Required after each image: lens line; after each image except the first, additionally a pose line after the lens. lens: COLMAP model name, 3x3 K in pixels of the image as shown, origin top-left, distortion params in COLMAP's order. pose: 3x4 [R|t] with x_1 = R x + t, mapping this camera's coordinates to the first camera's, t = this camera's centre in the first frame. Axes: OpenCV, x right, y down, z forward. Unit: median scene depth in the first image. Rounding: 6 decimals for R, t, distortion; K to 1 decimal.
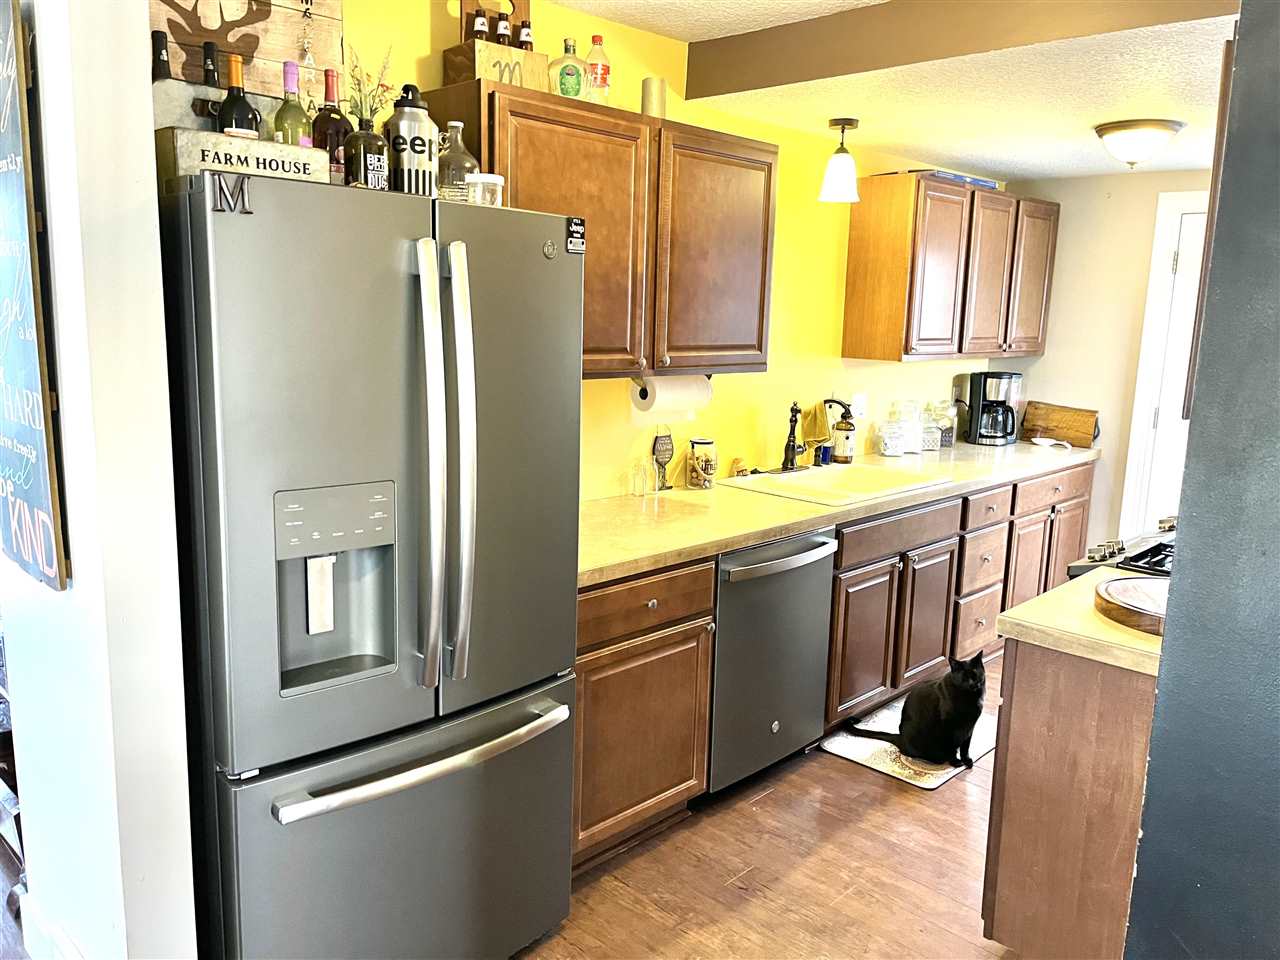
lens RADIAL K [[989.7, 0, 632.4], [0, 989.7, 474.4], [0, 0, 1]] dist [0.044145, -0.051916]
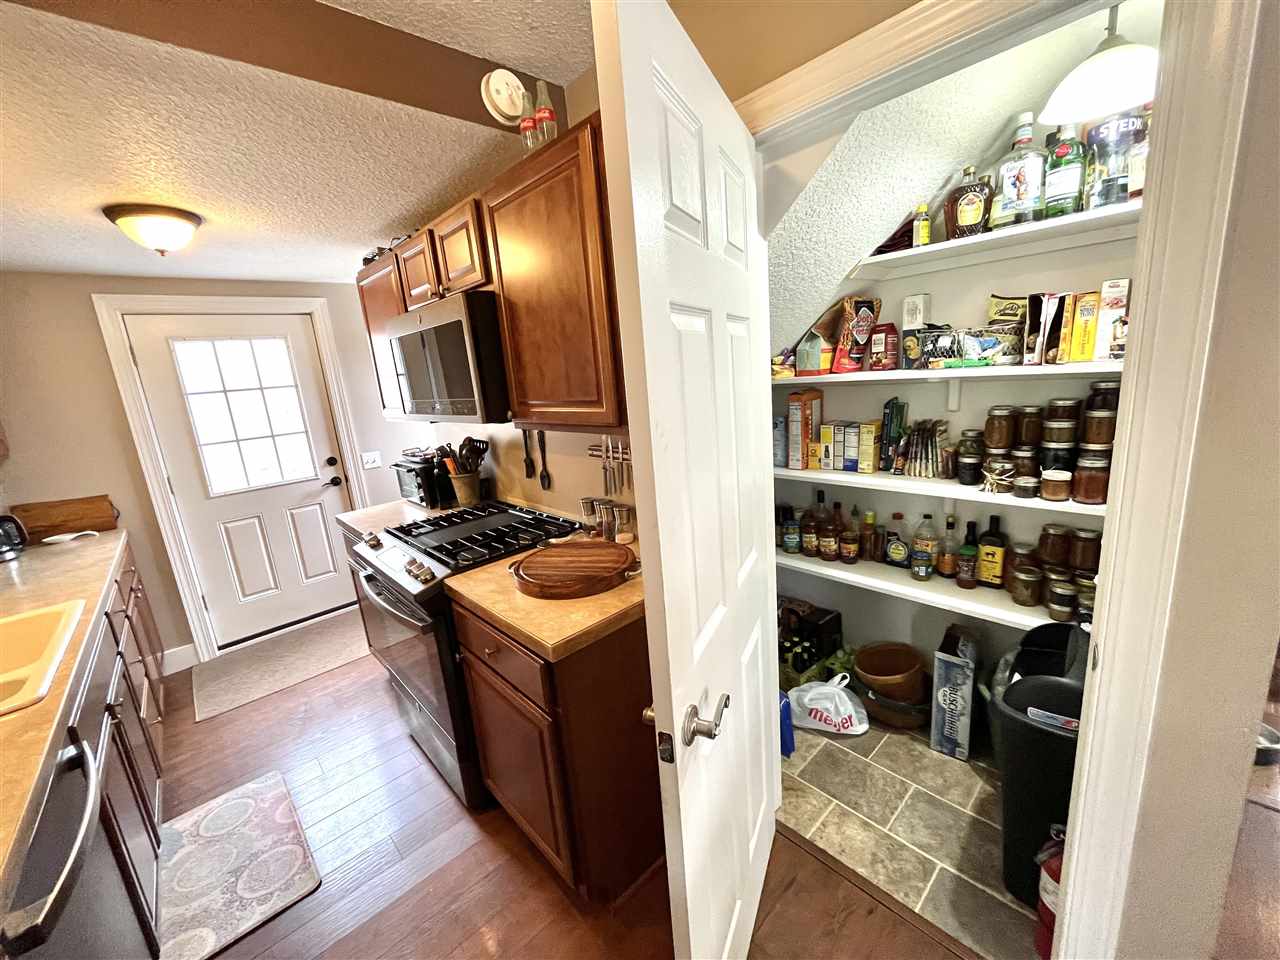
lens RADIAL K [[516.6, 0, 635.8], [0, 516.6, 483.9], [0, 0, 1]] dist [-0.010504, -0.000305]
pose [[0.044516, -0.253437, 0.966327, -0.056032], [0.251375, 0.939005, 0.234691, -0.075461], [-0.966866, 0.232463, 0.105509, 0.474721]]
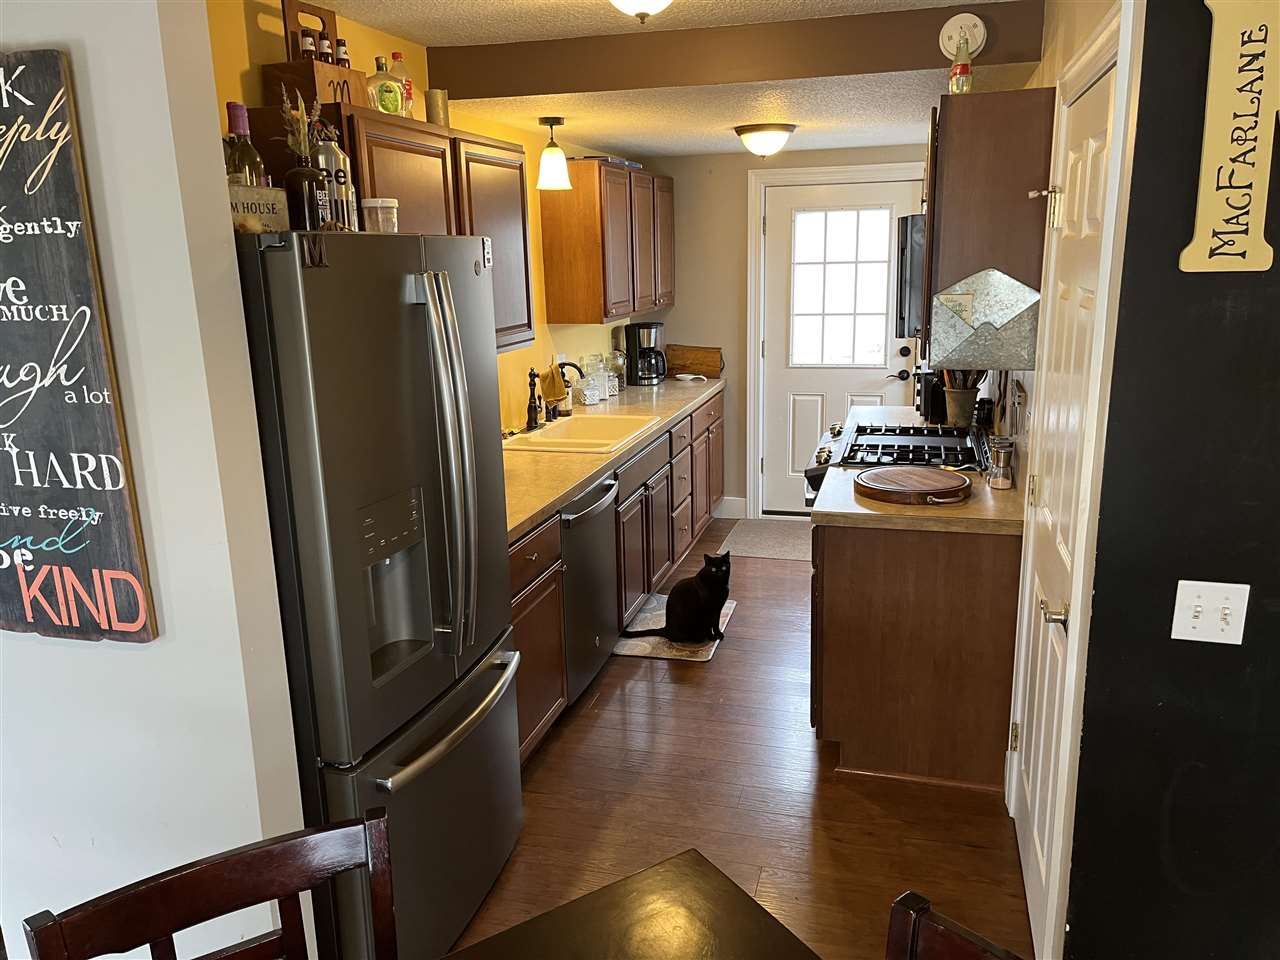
lens RADIAL K [[989.7, 0, 652.9], [0, 989.7, 490.8], [0, 0, 1]] dist [0.044145, -0.051916]
pose [[0.870245, -0.164866, 0.464212, -0.265455], [0.130801, 0.985842, 0.104916, -0.035570], [-0.474937, -0.030584, 0.879488, -0.068050]]
